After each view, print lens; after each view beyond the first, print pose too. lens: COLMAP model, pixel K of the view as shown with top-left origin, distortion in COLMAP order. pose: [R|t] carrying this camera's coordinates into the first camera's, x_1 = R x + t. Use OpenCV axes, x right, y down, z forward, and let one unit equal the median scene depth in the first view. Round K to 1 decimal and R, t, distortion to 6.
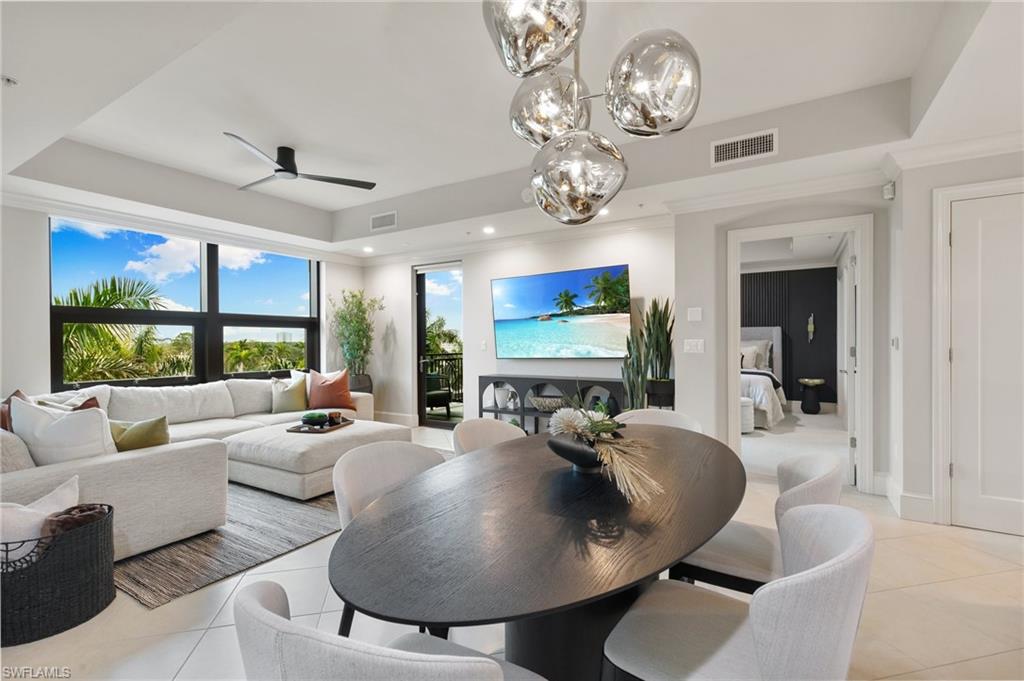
lens RADIAL K [[456.8, 0, 512.3], [0, 456.8, 342.9], [0, 0, 1]] dist [0.006413, -0.000345]
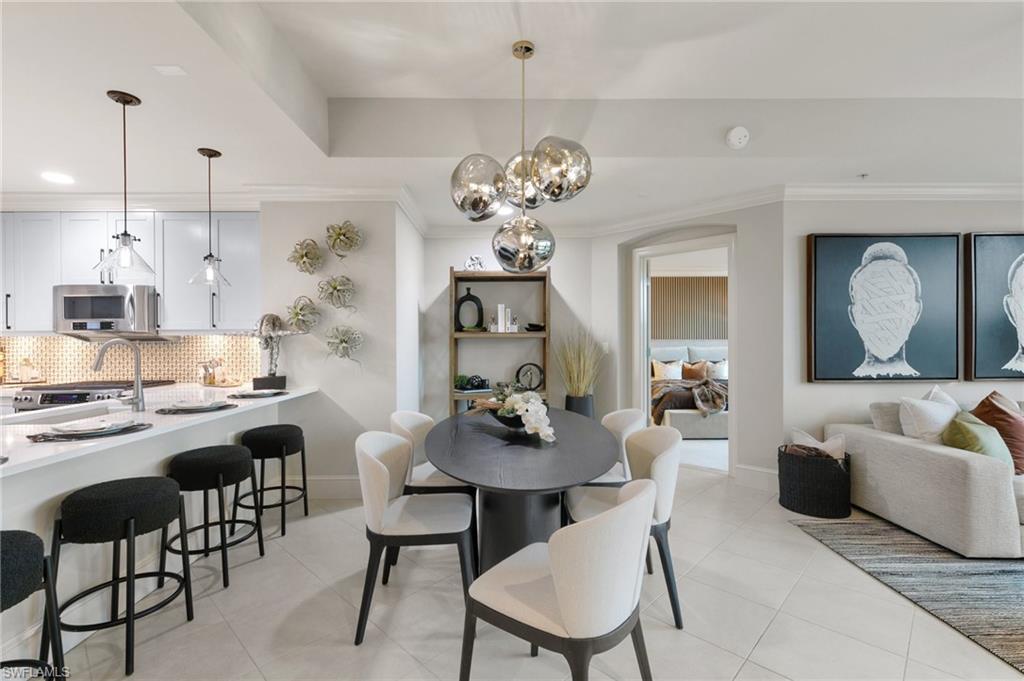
lens RADIAL K [[458.8, 0, 510.1], [0, 458.8, 340.8], [0, 0, 1]] dist [0.006491, 0.000001]
pose [[-0.845528, 0.010861, -0.533820, 0.318799], [0.006706, 0.999930, 0.009723, -0.014638], [0.533888, 0.004641, -0.845542, 0.715814]]
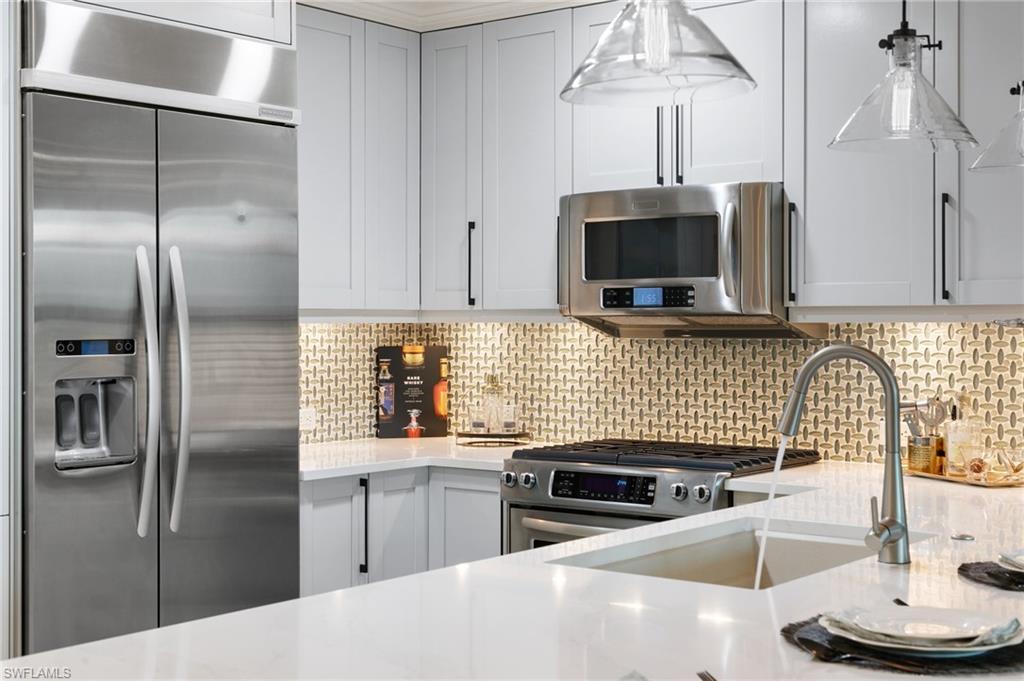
lens RADIAL K [[1429.9, 0, 512.7], [0, 1429.9, 316.2], [0, 0, 1]] dist [0.037711, 0.027841]
pose [[-0.993906, 0.005190, 0.110106, 0.468184], [0.005615, 0.999978, 0.003547, -0.027456], [-0.110085, 0.004144, -0.993914, 0.609619]]
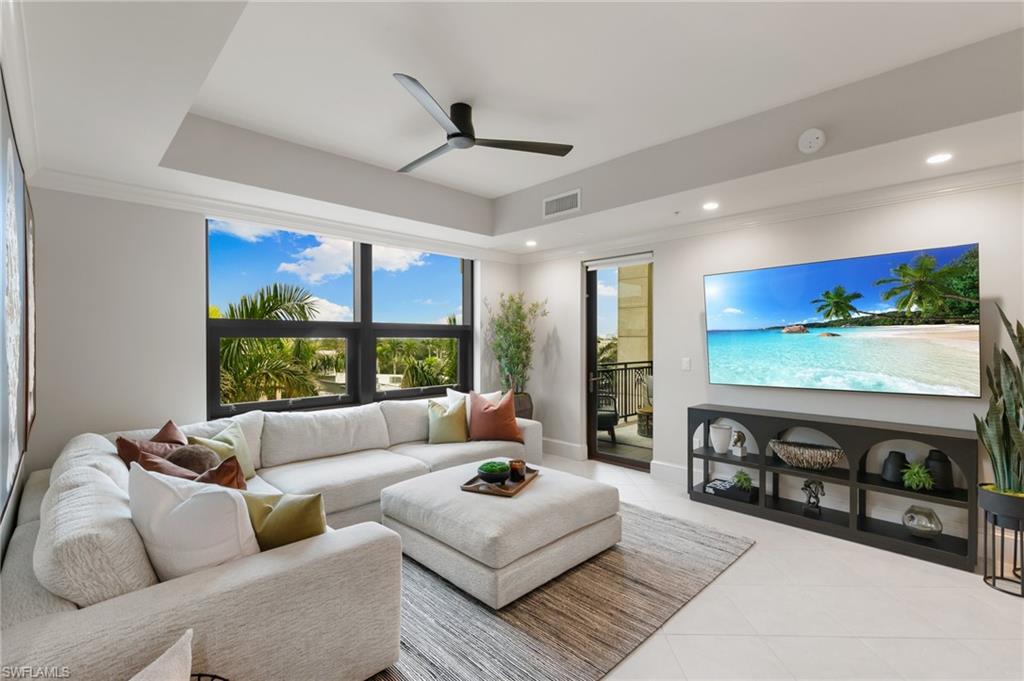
lens RADIAL K [[456.8, 0, 512.3], [0, 456.8, 342.9], [0, 0, 1]] dist [0.006413, -0.000345]
pose [[0.970027, 0.007855, -0.242869, -0.176127], [-0.006696, 0.999962, 0.005599, -0.034766], [0.242904, -0.003805, 0.970043, 0.228857]]
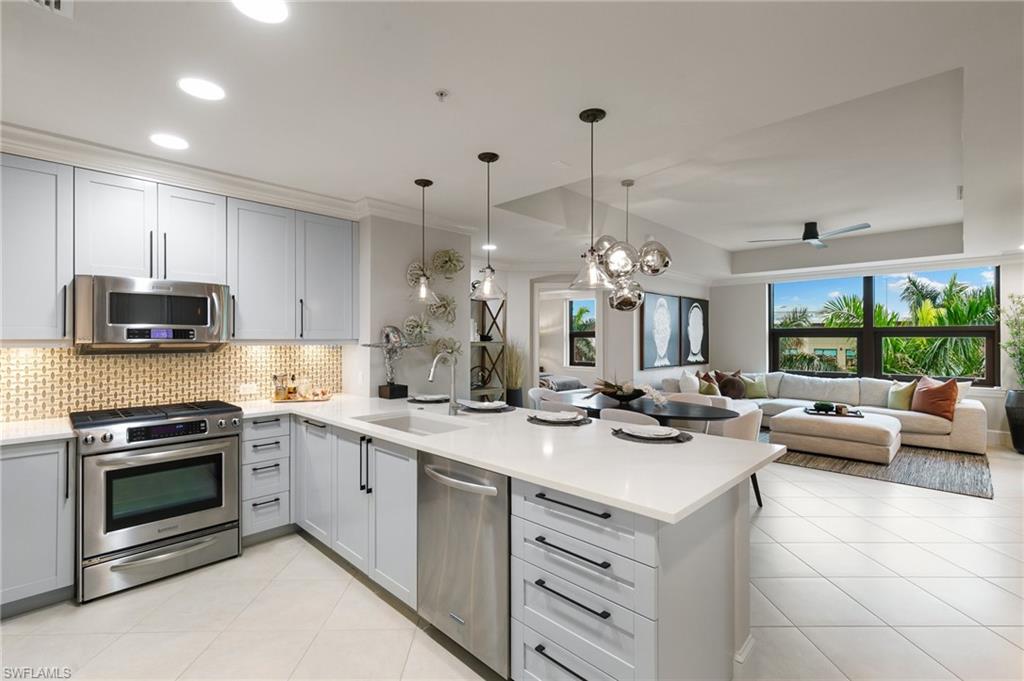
lens RADIAL K [[458.9, 0, 510.6], [0, 458.9, 336.3], [0, 0, 1]] dist [0.003659, 0.000227]
pose [[-0.223784, -0.003078, -0.974634, 0.911752], [-0.004392, 0.999988, -0.002149, -0.033182], [0.974629, 0.003800, -0.223794, 0.289902]]
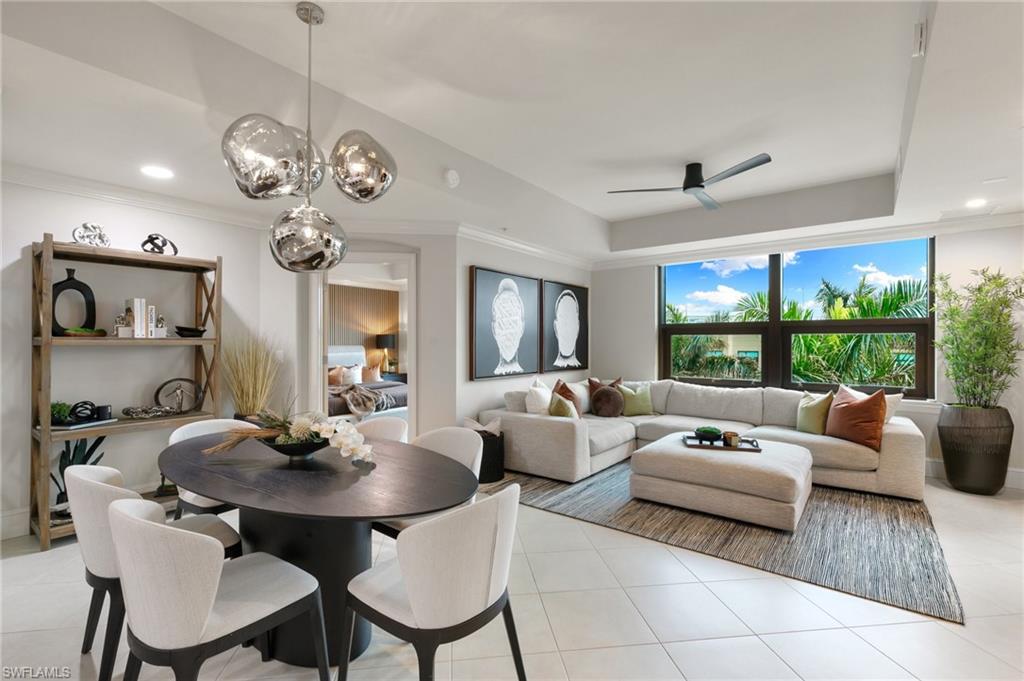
lens RADIAL K [[456.8, 0, 512.3], [0, 456.8, 342.9], [0, 0, 1]] dist [0.006413, -0.000345]
pose [[-0.106623, 0.005100, -0.994286, 0.438996], [-0.004314, 0.999975, 0.005591, -0.021135], [0.994290, 0.004886, -0.106598, 0.538636]]
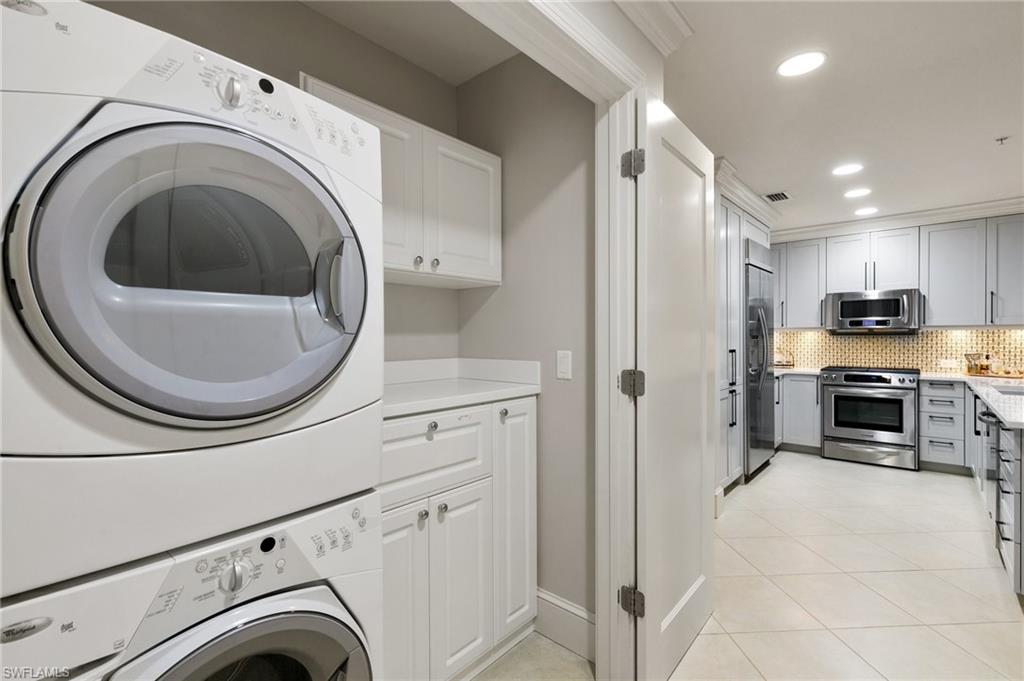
lens RADIAL K [[453.6, 0, 512.0], [0, 453.6, 340.5], [0, 0, 1]] dist [0.002790, -0.000118]
pose [[-0.983364, 0.005355, 0.181566, 1.007477], [0.008373, 0.999839, 0.015857, -0.021162], [-0.181452, 0.017113, -0.983251, 0.776904]]
